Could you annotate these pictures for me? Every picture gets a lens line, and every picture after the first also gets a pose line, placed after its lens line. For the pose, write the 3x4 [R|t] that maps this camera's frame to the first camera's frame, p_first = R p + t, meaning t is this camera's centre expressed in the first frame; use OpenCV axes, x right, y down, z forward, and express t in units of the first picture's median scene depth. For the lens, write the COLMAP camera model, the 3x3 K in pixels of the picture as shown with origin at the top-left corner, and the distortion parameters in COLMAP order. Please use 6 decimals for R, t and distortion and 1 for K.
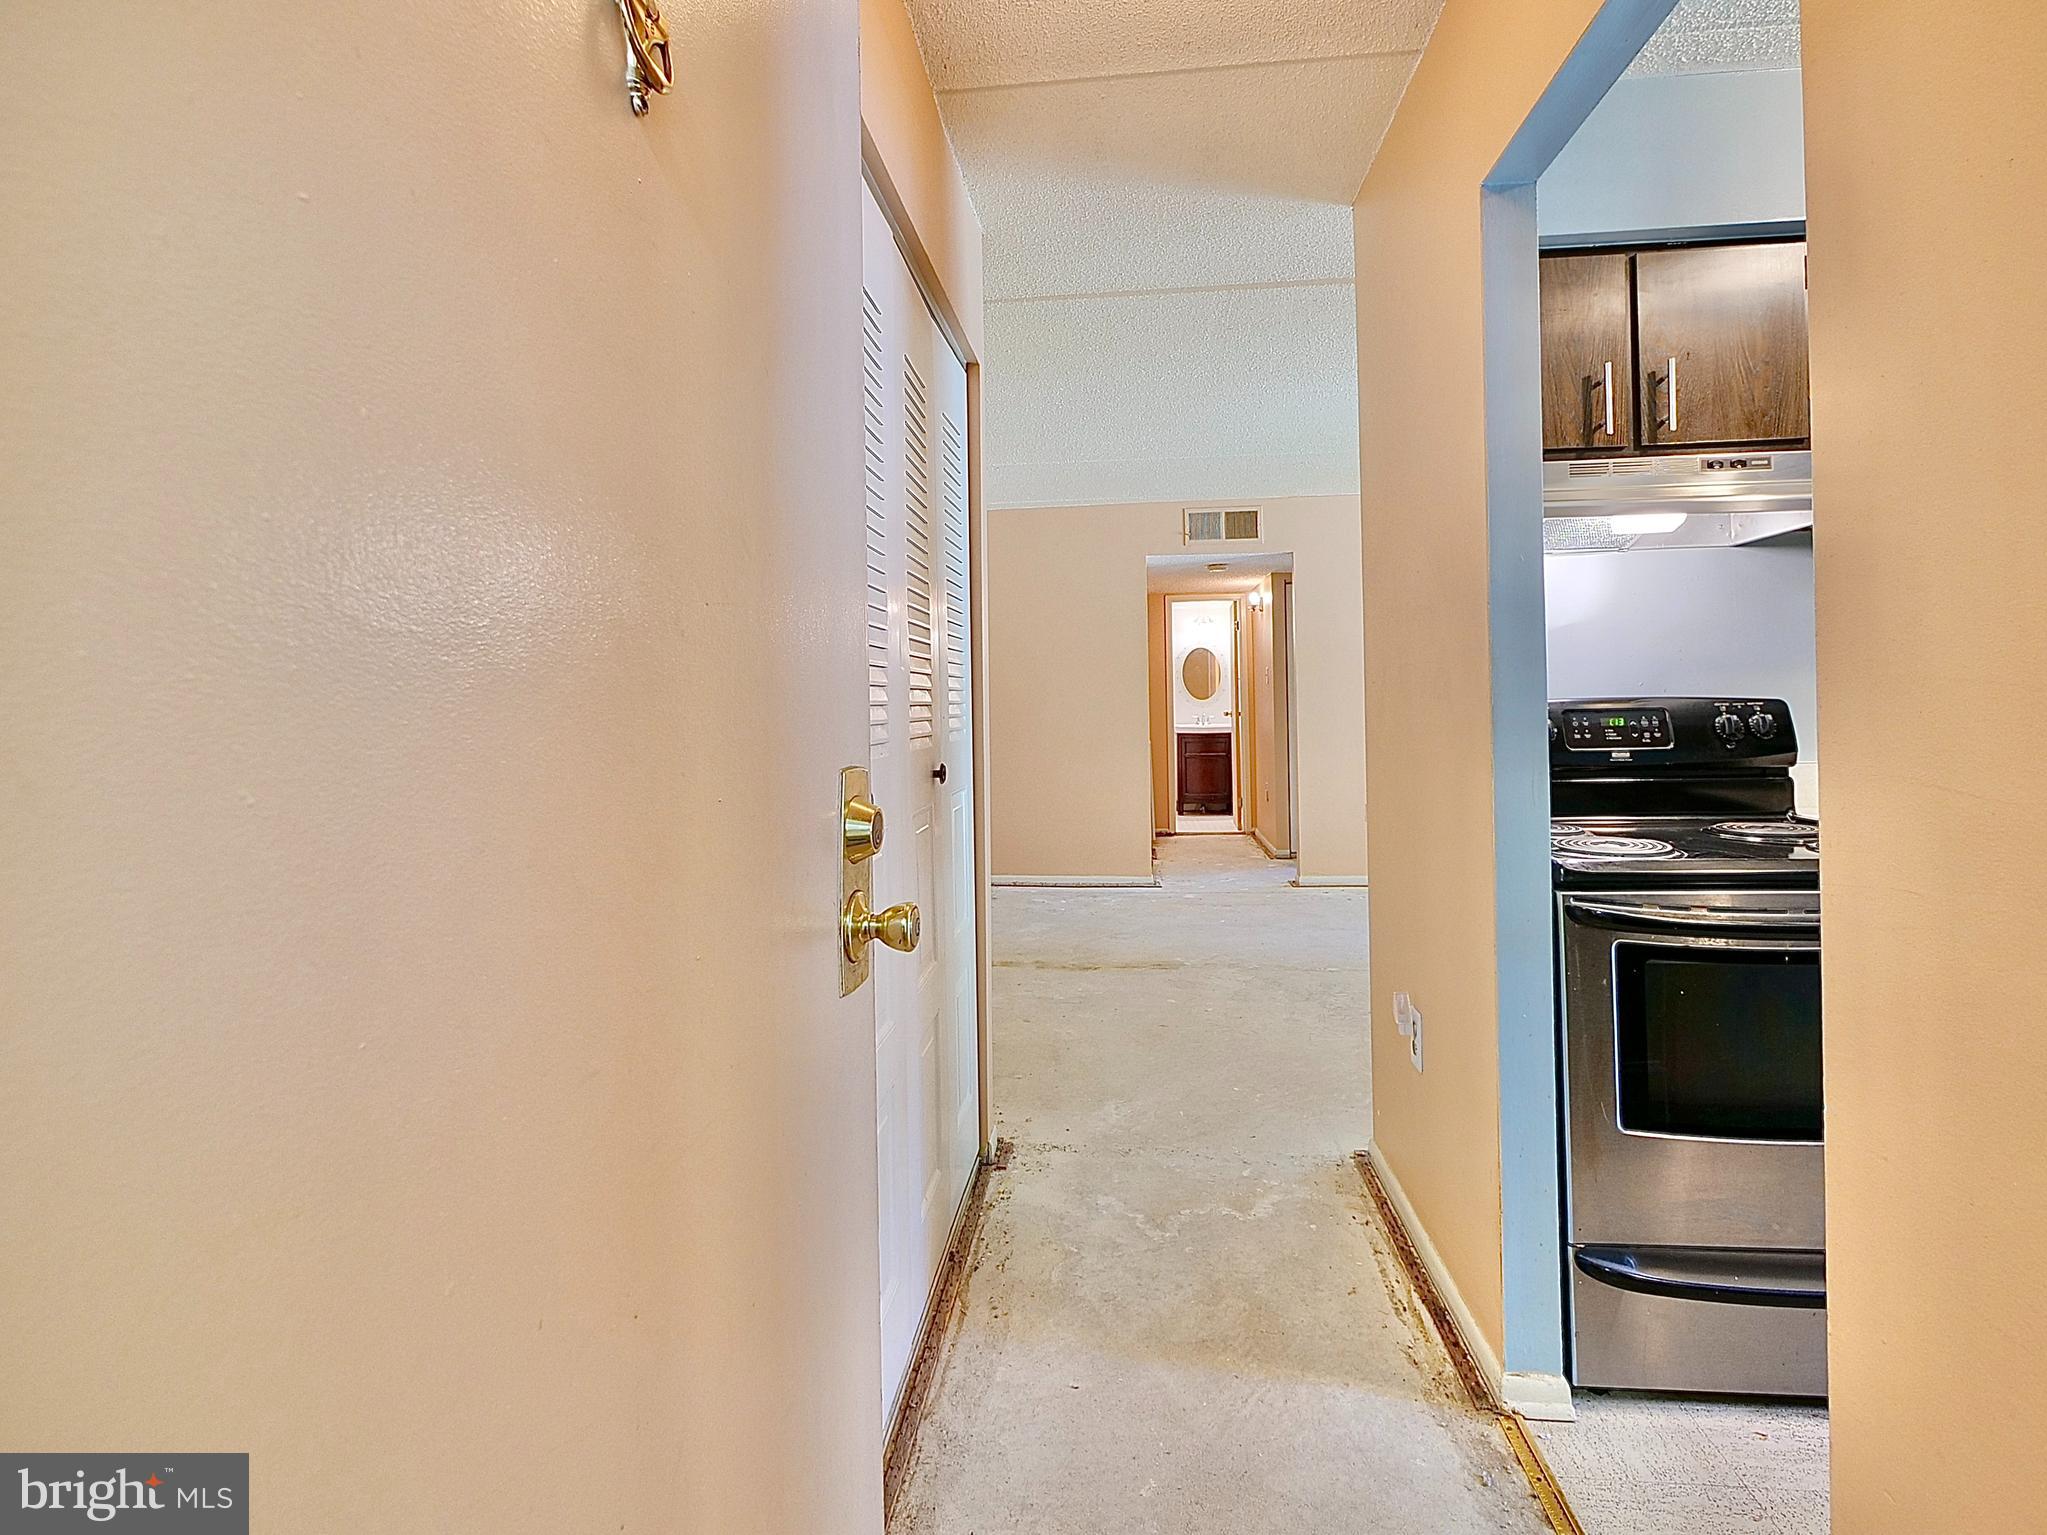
lens RADIAL K [[941.3, 0, 1047.8], [0, 941.3, 692.2], [0, 0, 1]] dist [-0.003010, 0.000166]
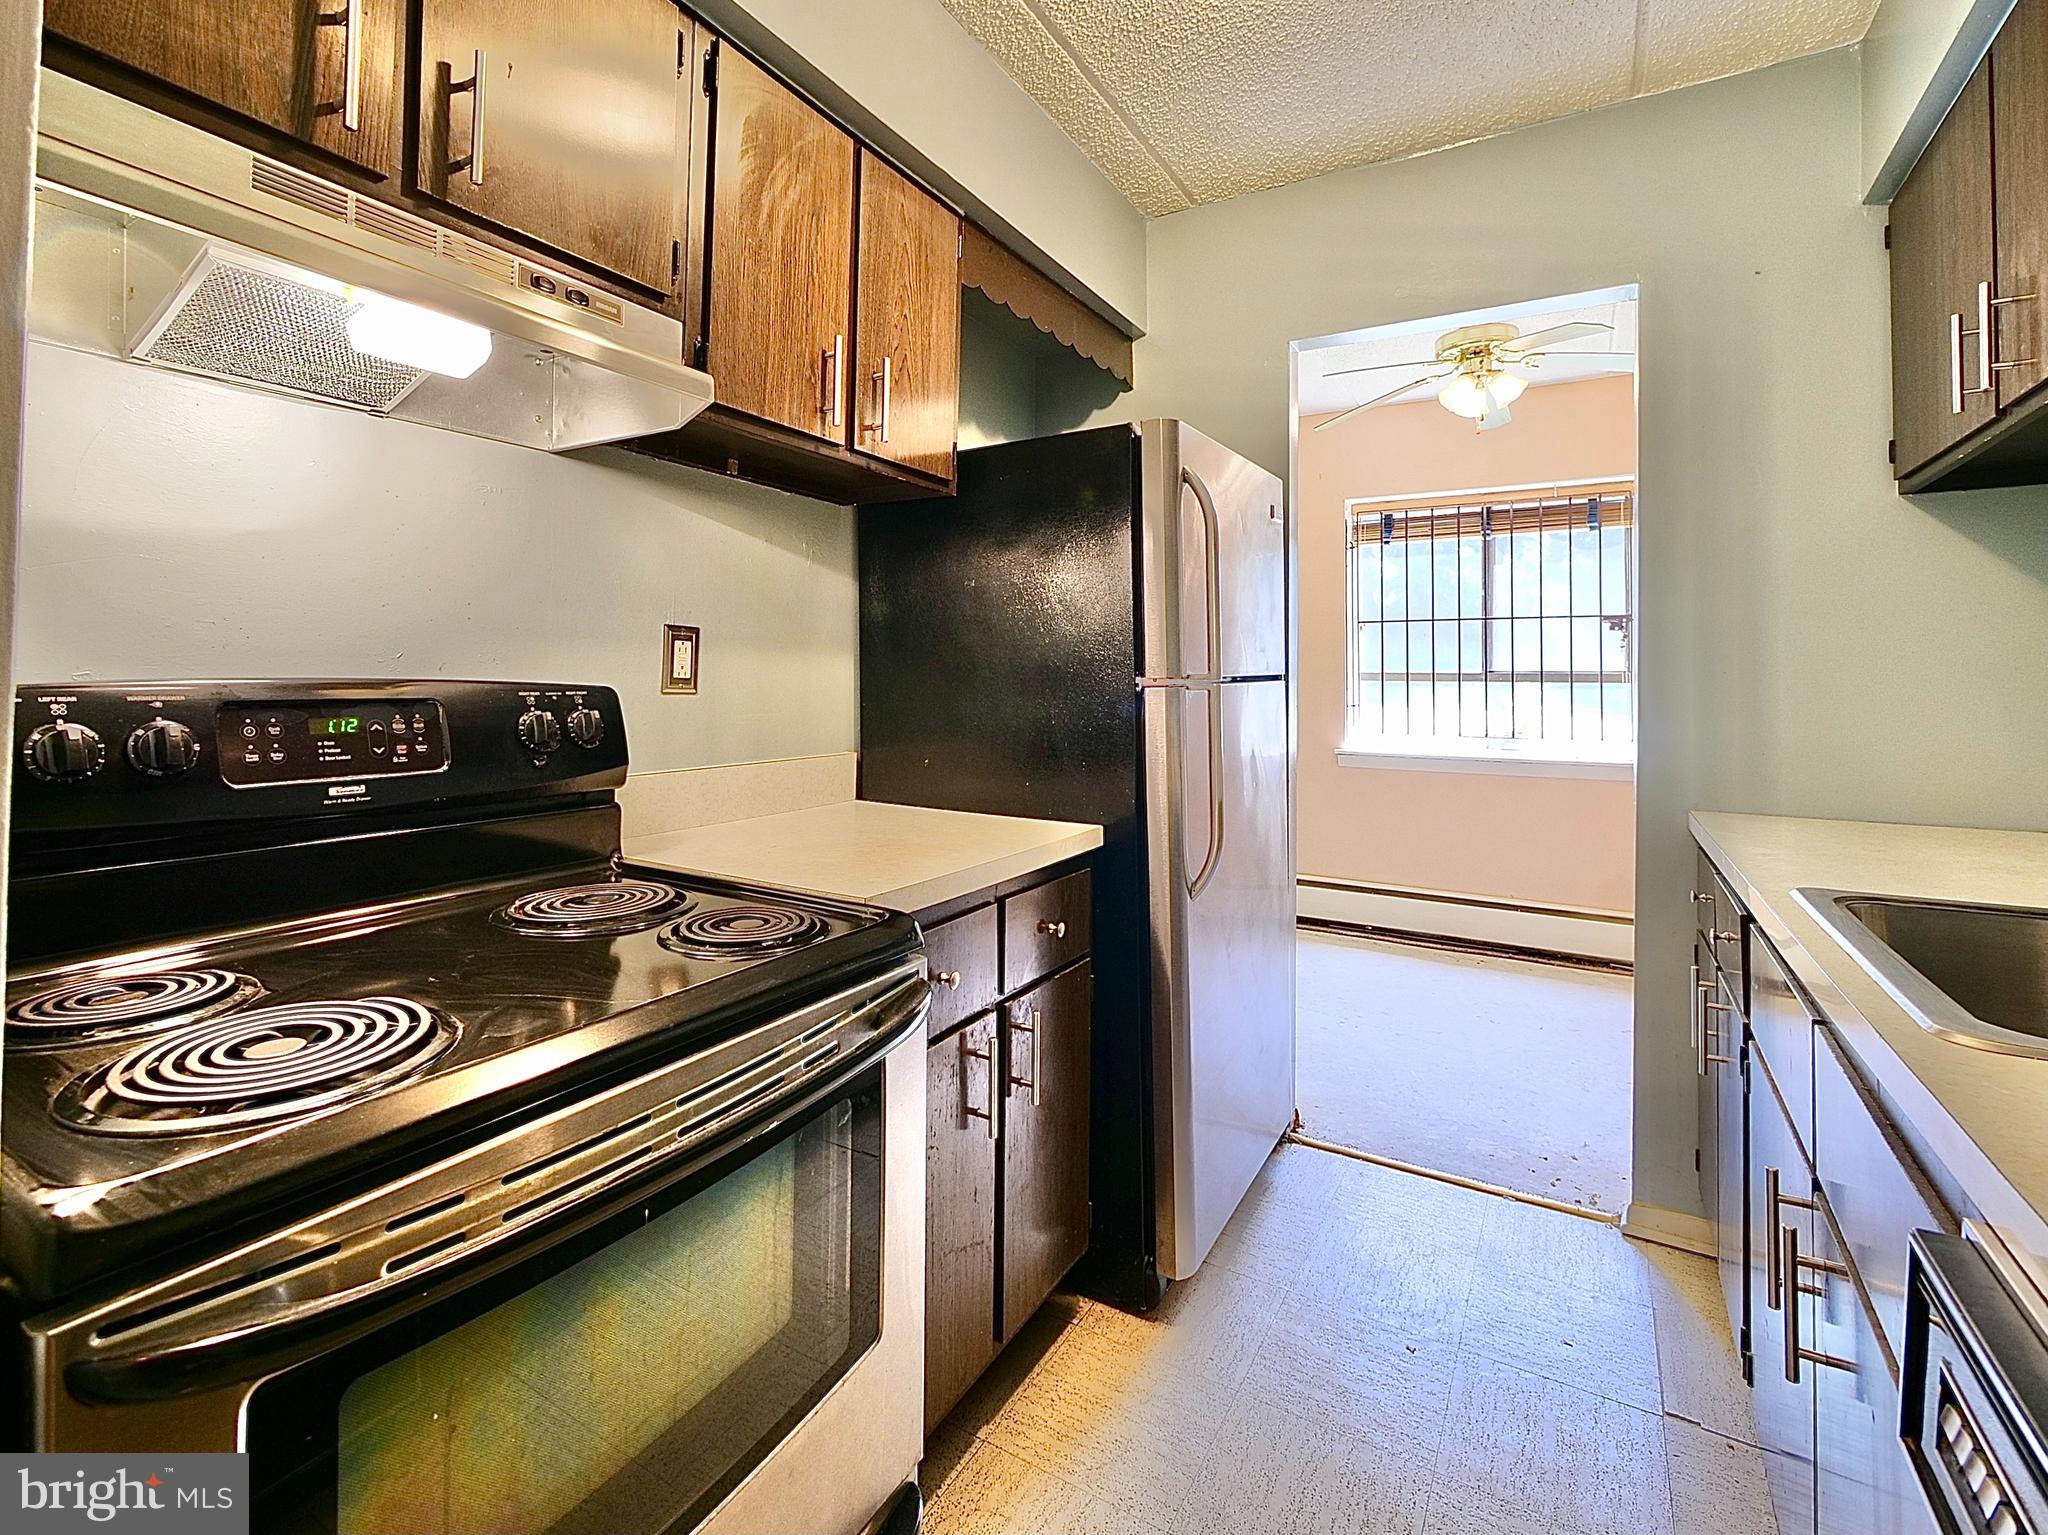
lens RADIAL K [[940.0, 0, 1022.0], [0, 940.0, 660.6], [0, 0, 1]] dist [-0.002420, -0.000234]
pose [[0.426741, 0.041711, 0.903412, 0.300912], [-0.030794, 0.999027, -0.031579, 0.000780], [-0.903850, -0.014344, 0.427610, 0.449505]]
